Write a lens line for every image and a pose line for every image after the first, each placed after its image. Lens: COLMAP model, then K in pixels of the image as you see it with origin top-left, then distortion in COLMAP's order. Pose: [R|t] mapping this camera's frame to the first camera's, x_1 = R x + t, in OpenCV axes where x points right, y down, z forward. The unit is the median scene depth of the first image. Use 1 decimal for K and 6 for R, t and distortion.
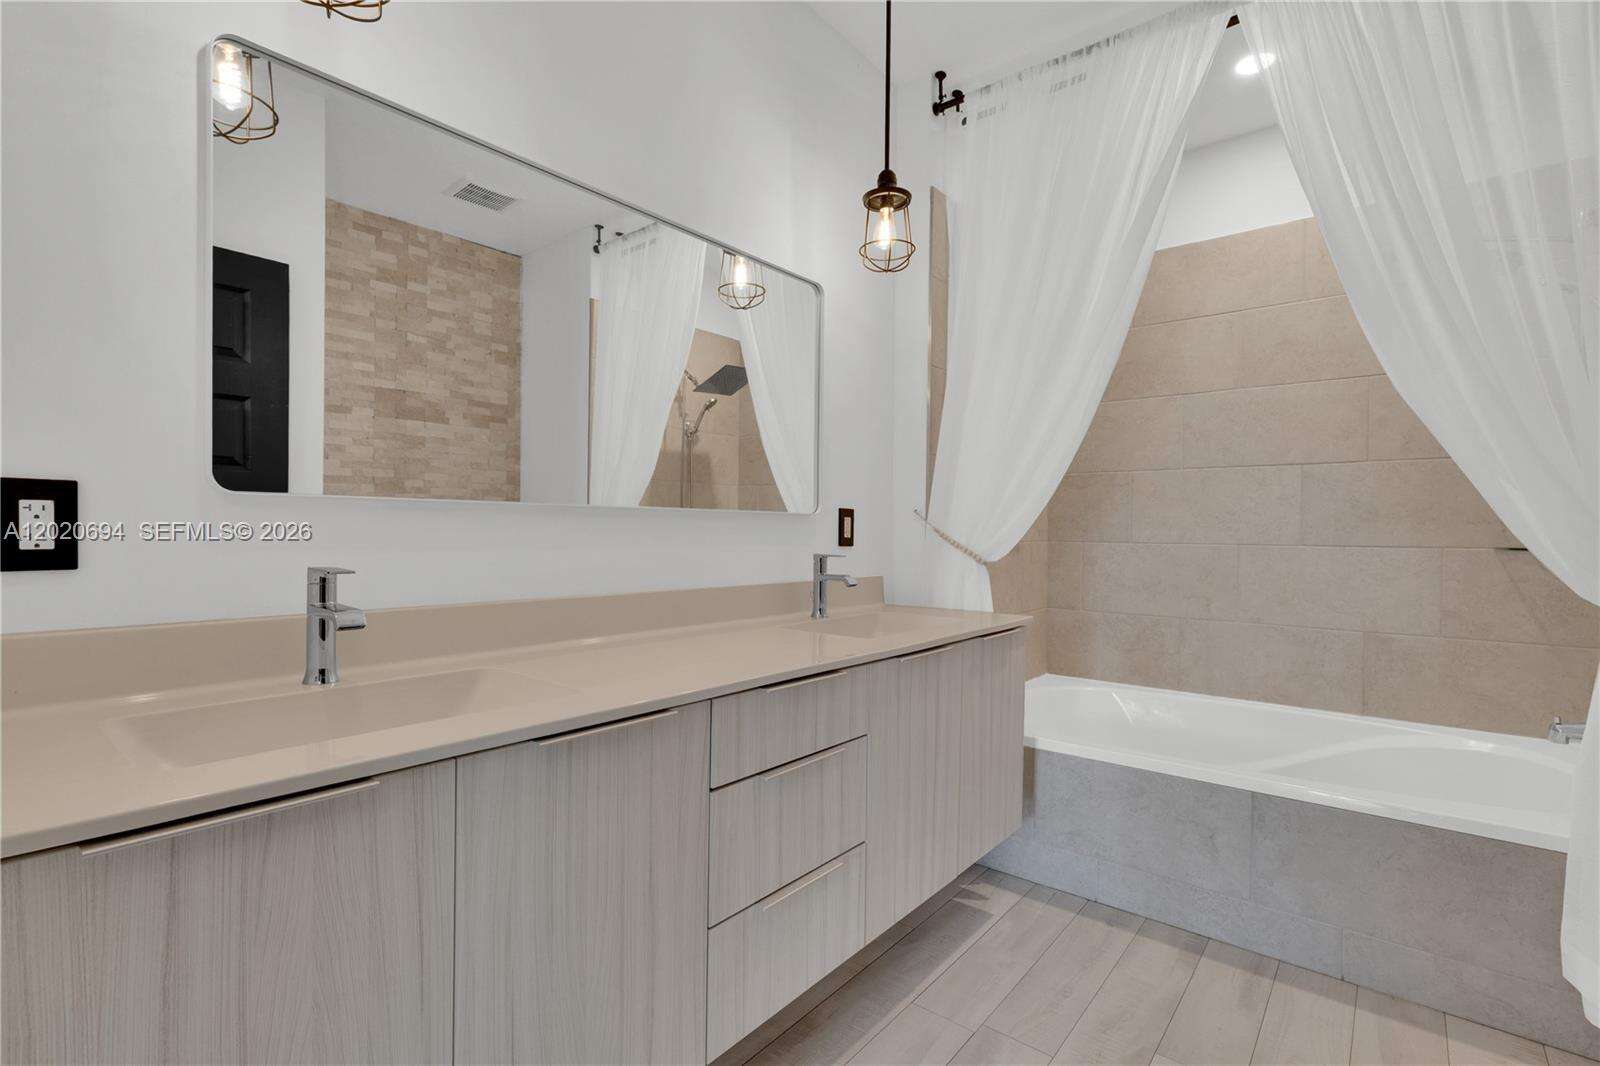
lens RADIAL K [[739.7, 0, 789.9], [0, 739.7, 536.1], [0, 0, 1]] dist [-0.003997, 0.003196]
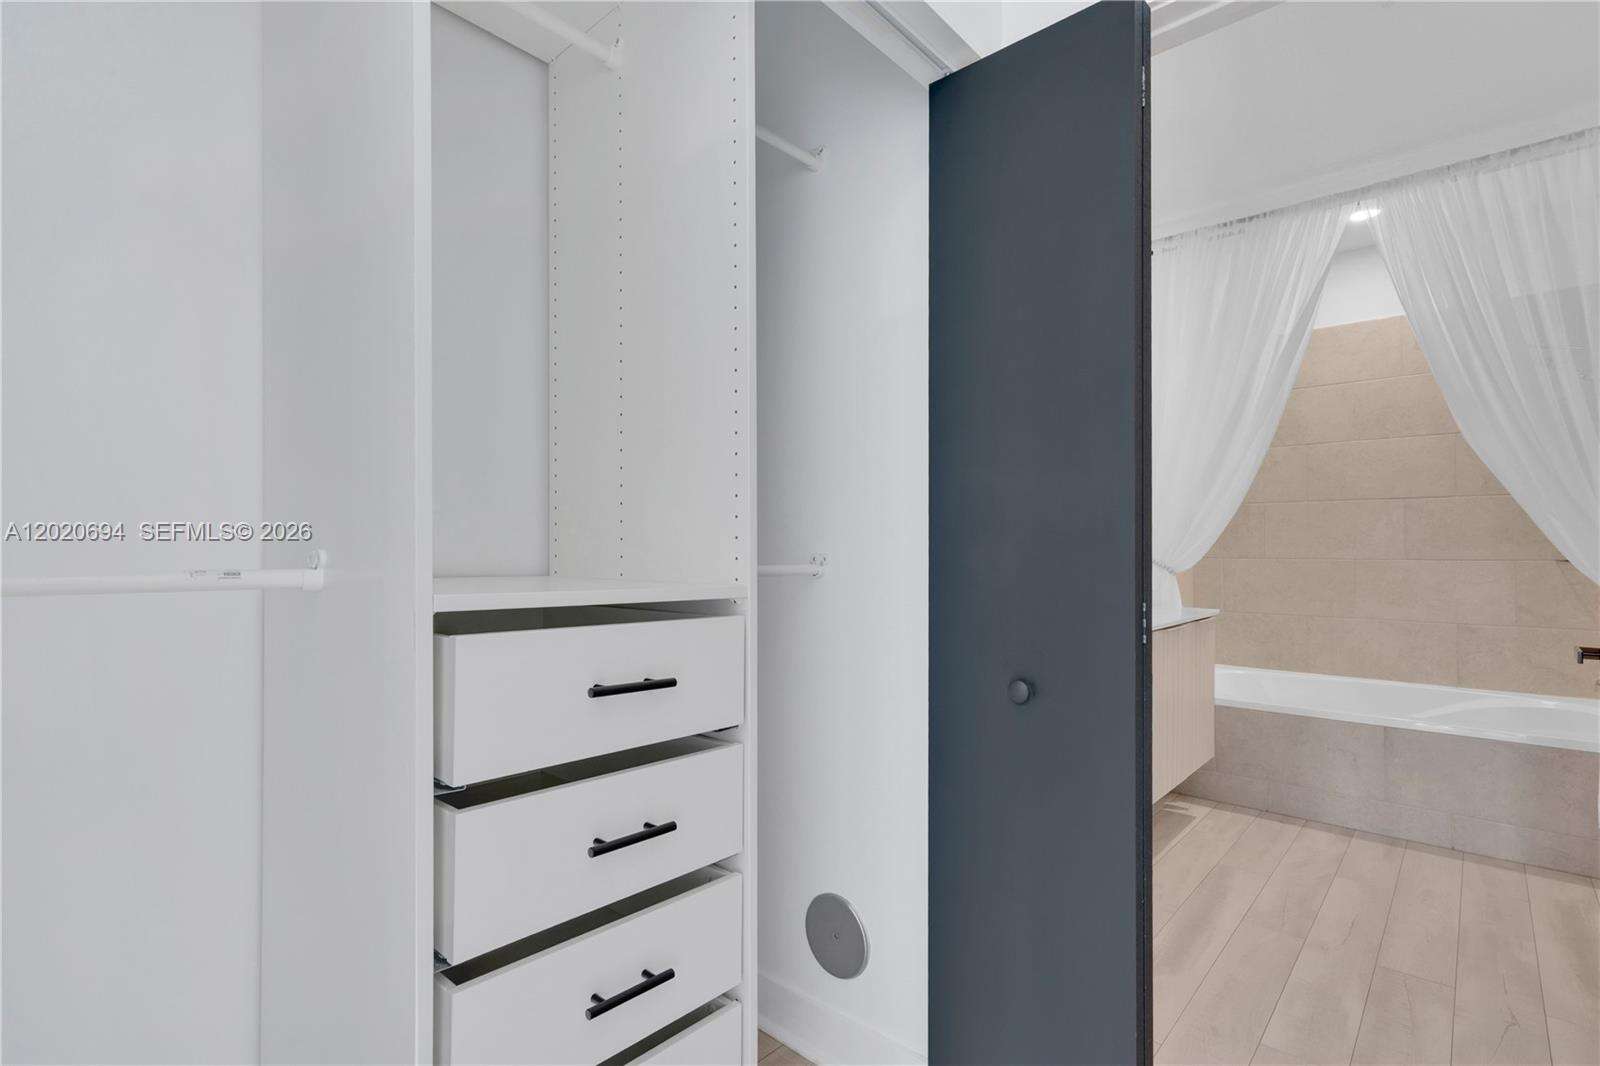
lens RADIAL K [[739.7, 0, 806.7], [0, 739.7, 535.1], [0, 0, 1]] dist [-0.003997, 0.003196]
pose [[0.998828, -0.007387, -0.047844, -0.411339], [0.006134, 0.999636, -0.026287, -0.003201], [0.048020, 0.025963, 0.998509, -0.488607]]
